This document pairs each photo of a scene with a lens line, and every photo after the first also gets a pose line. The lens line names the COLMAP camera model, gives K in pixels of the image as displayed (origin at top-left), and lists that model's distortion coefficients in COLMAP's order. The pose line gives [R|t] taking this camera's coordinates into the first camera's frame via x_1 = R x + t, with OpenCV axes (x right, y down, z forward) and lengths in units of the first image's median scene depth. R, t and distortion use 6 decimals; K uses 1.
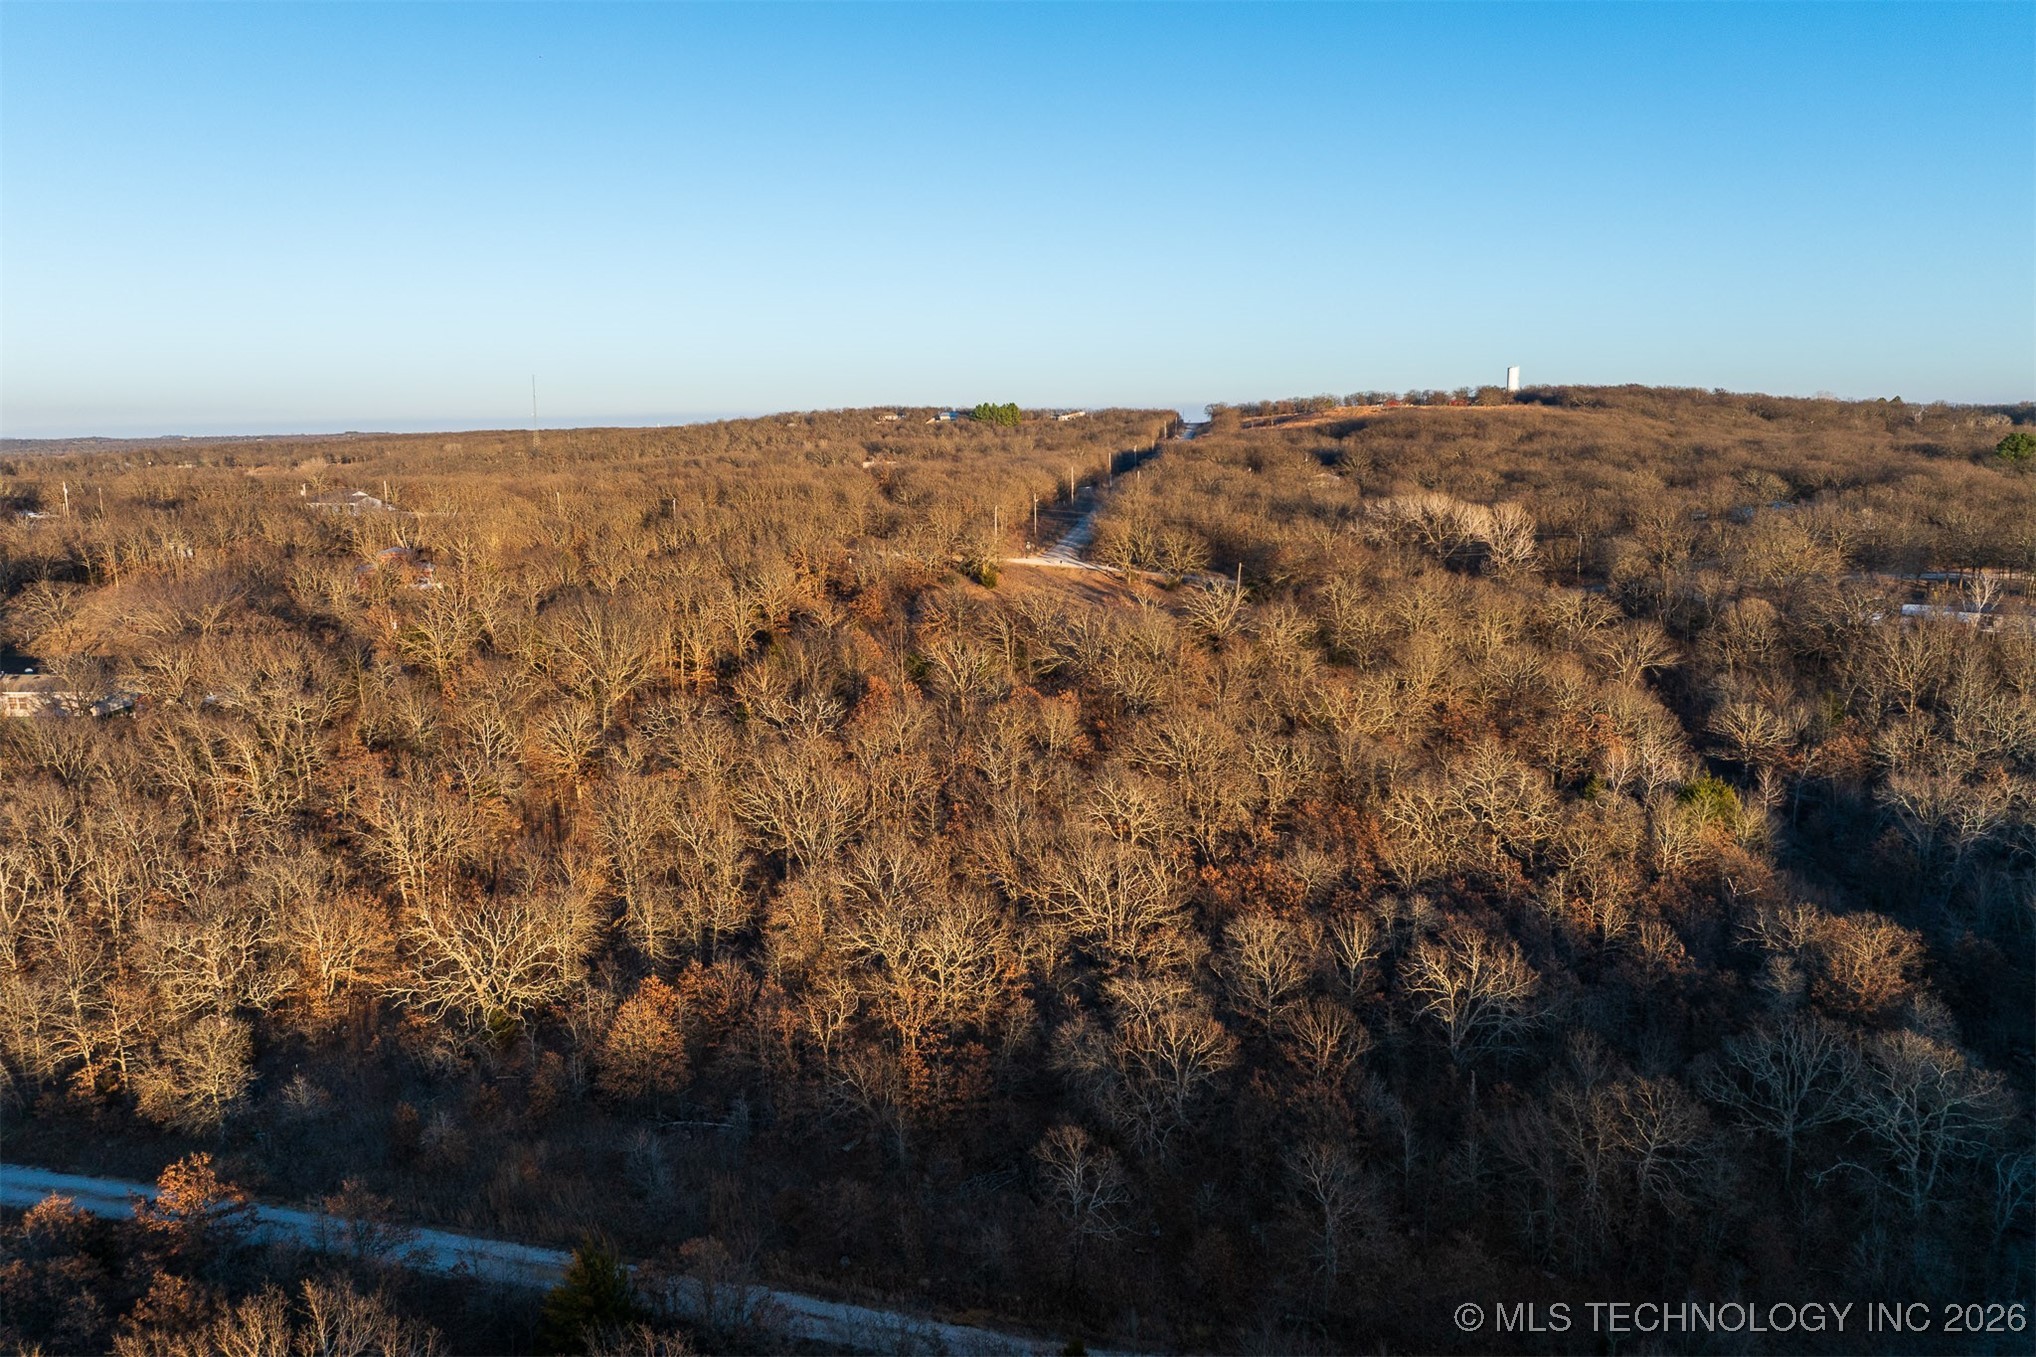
lens RADIAL K [[1419.9, 0, 1020.0], [0, 1419.9, 662.2], [0, 0, 1]] dist [-0.037472, -0.008233]
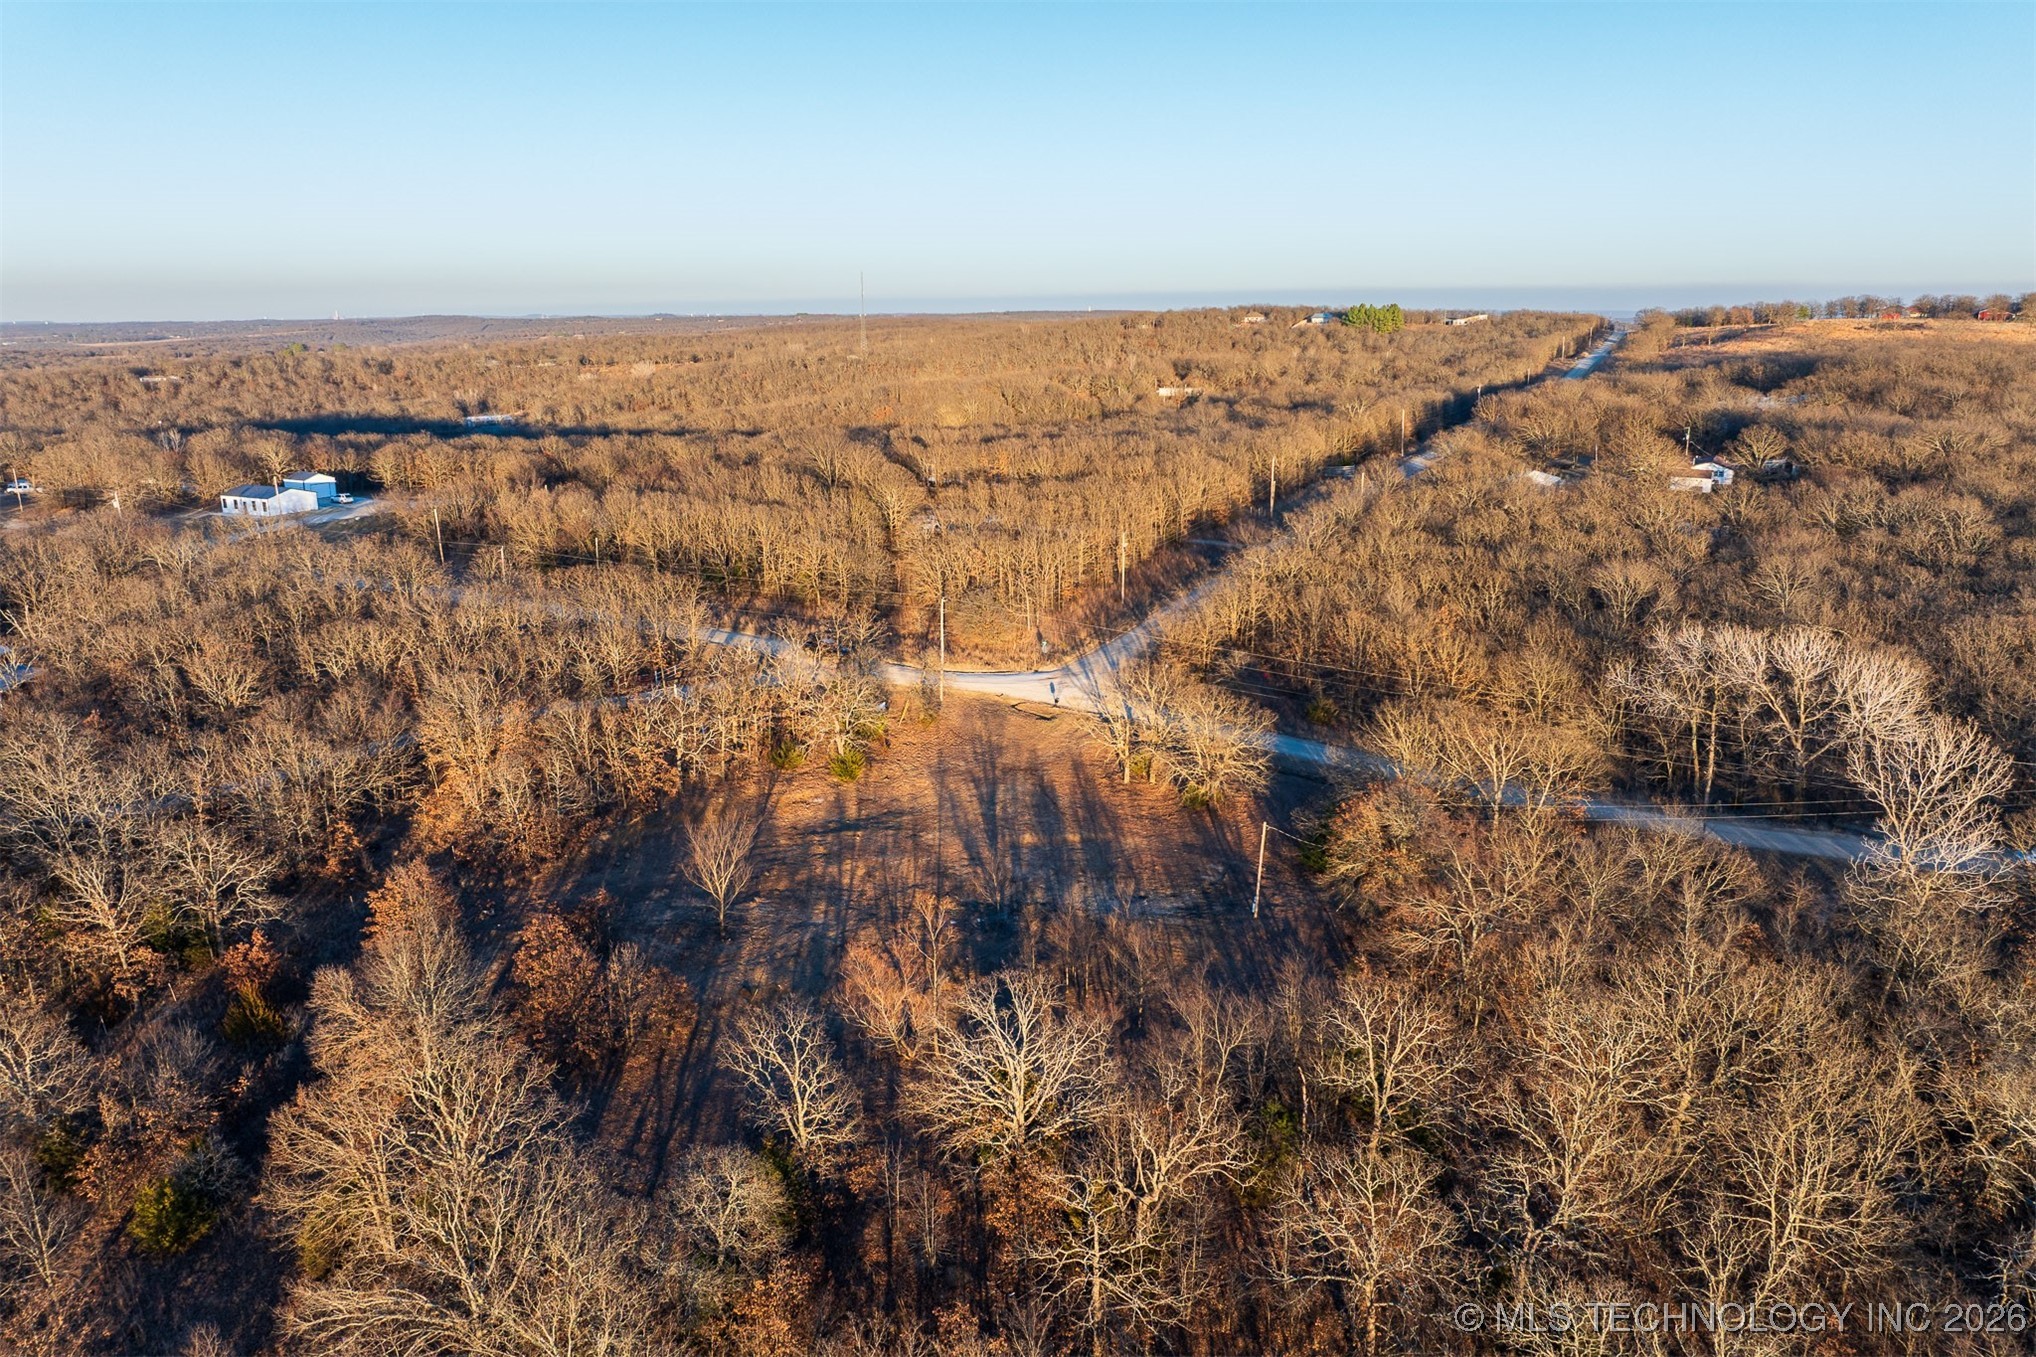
lens RADIAL K [[1419.9, 0, 1023.9], [0, 1419.9, 716.7], [0, 0, 1]] dist [-0.037472, -0.008233]
pose [[0.953890, 0.083749, -0.288238, 0.312196], [-0.049266, 0.990947, 0.124886, -0.234316], [0.296087, -0.104927, 0.949380, 0.801191]]
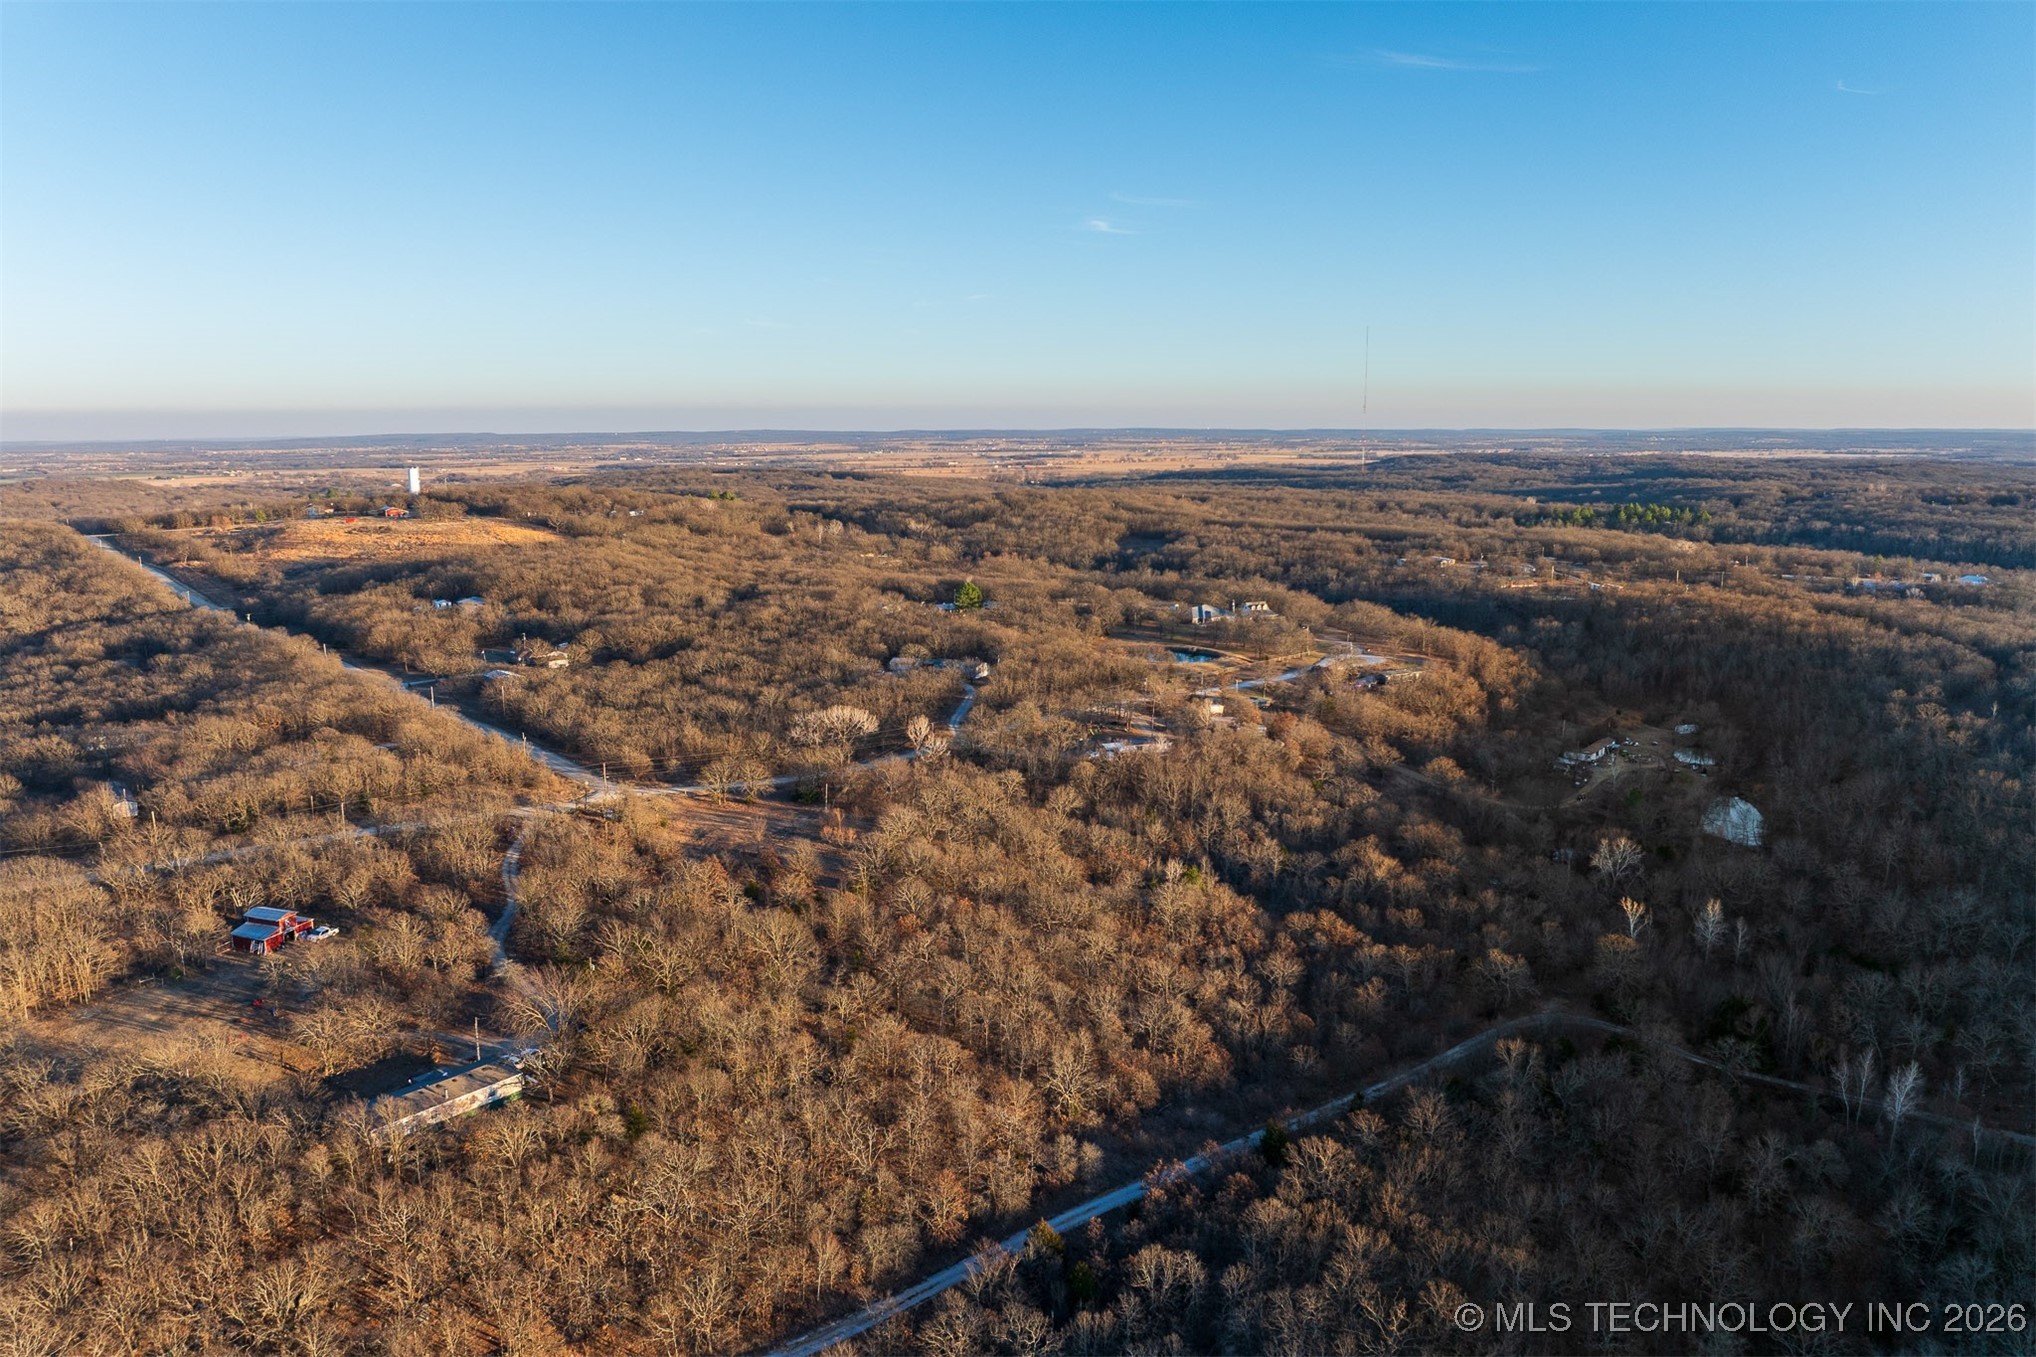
lens RADIAL K [[1419.9, 0, 1021.4], [0, 1419.9, 706.0], [0, 0, 1]] dist [-0.037472, -0.008233]
pose [[0.626565, -0.147875, 0.765212, -1.366286], [0.127921, 0.988032, 0.086191, -0.396297], [-0.768800, 0.043882, 0.637982, -0.294510]]
